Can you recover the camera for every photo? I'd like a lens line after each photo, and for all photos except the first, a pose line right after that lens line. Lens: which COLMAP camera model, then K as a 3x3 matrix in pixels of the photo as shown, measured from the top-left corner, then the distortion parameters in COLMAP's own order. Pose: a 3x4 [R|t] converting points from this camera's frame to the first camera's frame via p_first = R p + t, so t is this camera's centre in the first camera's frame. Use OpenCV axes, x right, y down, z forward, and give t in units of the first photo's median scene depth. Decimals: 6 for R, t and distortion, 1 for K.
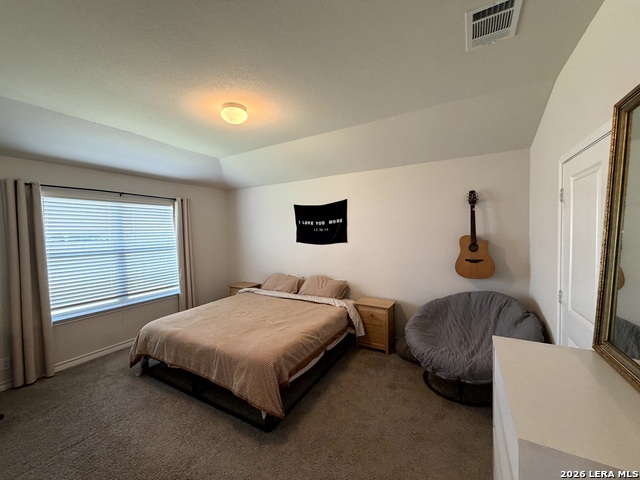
lens RADIAL K [[255.0, 0, 319.8], [0, 255.0, 240.6], [0, 0, 1]] dist [0.000586, -0.000600]
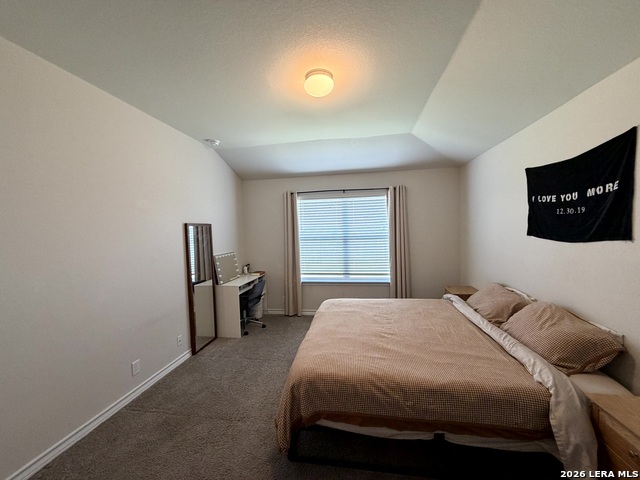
lens RADIAL K [[255.0, 0, 319.6], [0, 255.0, 241.0], [0, 0, 1]] dist [0.000586, -0.000600]
pose [[0.350294, 0.054247, -0.935067, 0.305224], [-0.008511, 0.998465, 0.054737, -0.008851], [0.936601, -0.011215, 0.350218, 0.418485]]
